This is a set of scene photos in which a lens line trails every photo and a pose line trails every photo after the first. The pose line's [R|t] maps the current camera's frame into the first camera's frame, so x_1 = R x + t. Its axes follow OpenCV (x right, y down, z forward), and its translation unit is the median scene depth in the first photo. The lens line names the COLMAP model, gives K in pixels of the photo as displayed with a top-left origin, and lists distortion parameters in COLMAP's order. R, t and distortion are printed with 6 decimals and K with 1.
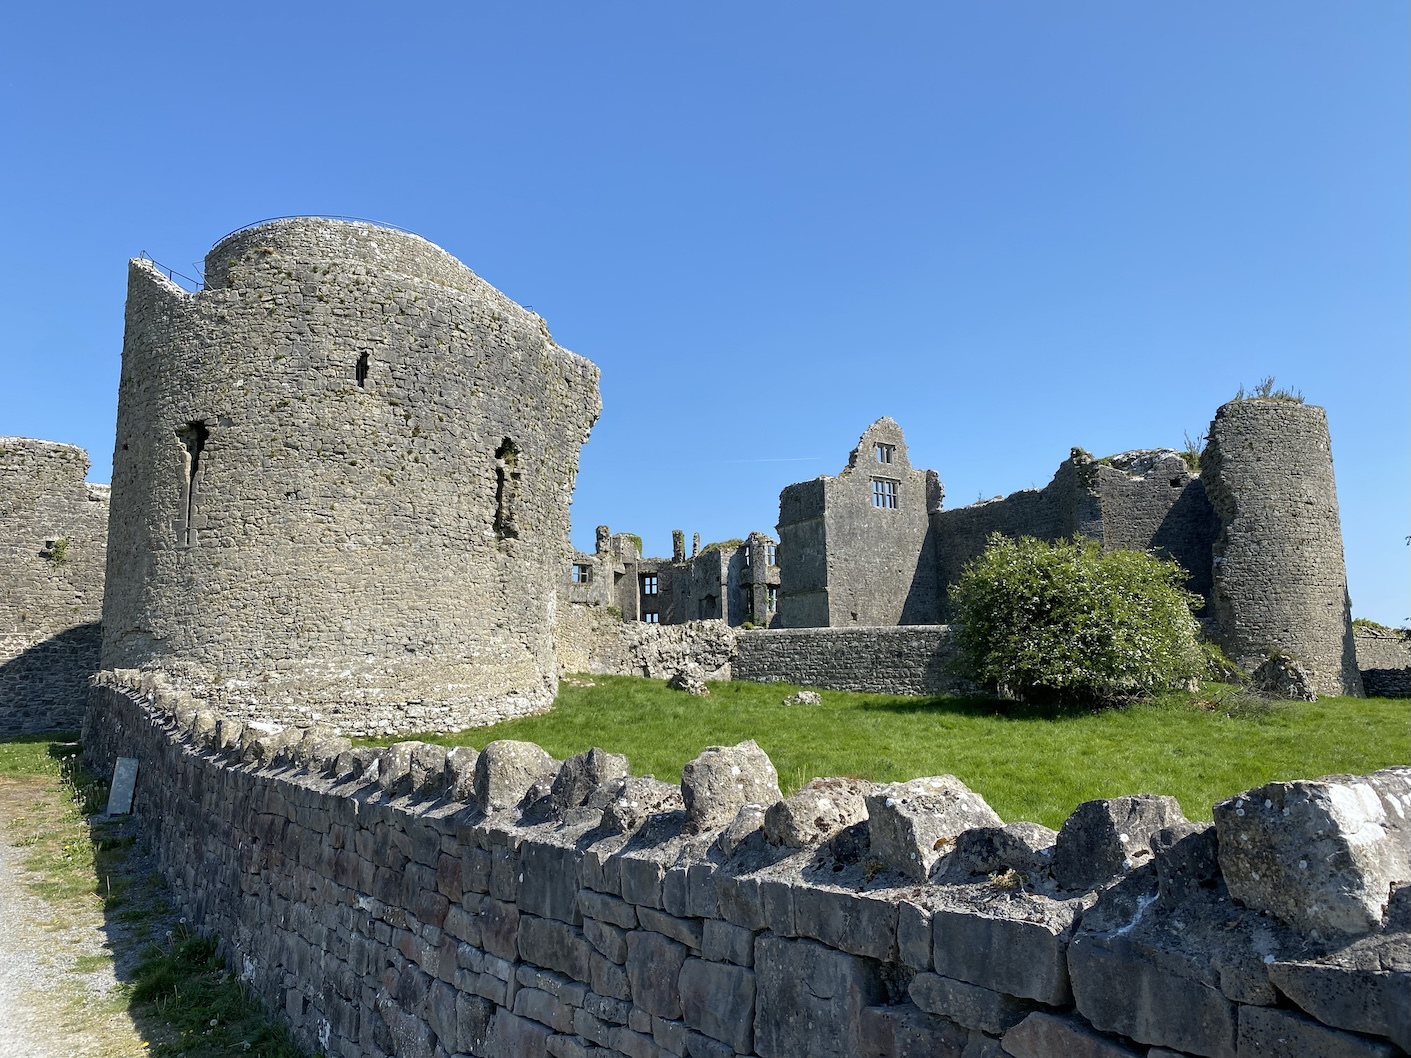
lens RADIAL K [[1059.1, 0, 699.6], [0, 1059.1, 526.7], [0, 0, 1]] dist [0.100126, -0.208148]
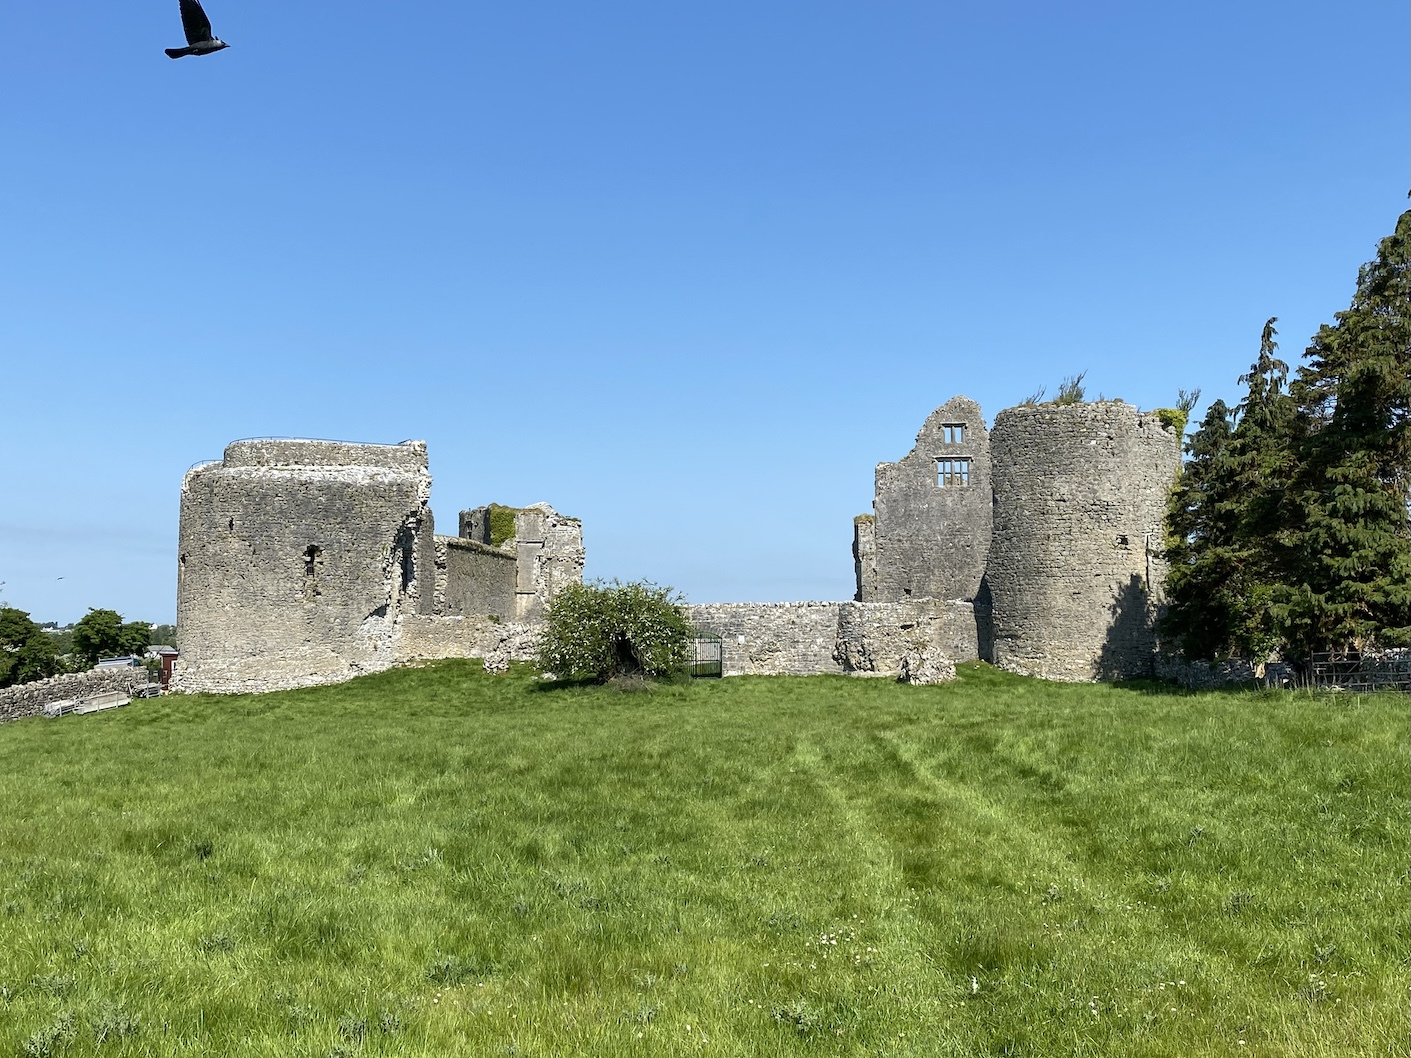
lens RADIAL K [[1543.8, 0, 726.8], [0, 1543.8, 529.2], [0, 0, 1]] dist [0.096652, -0.002112]
pose [[0.776814, -0.038957, -0.628524, 1.311458], [0.099959, 0.993059, 0.061991, -0.126333], [0.621746, -0.110982, 0.775316, -0.441213]]
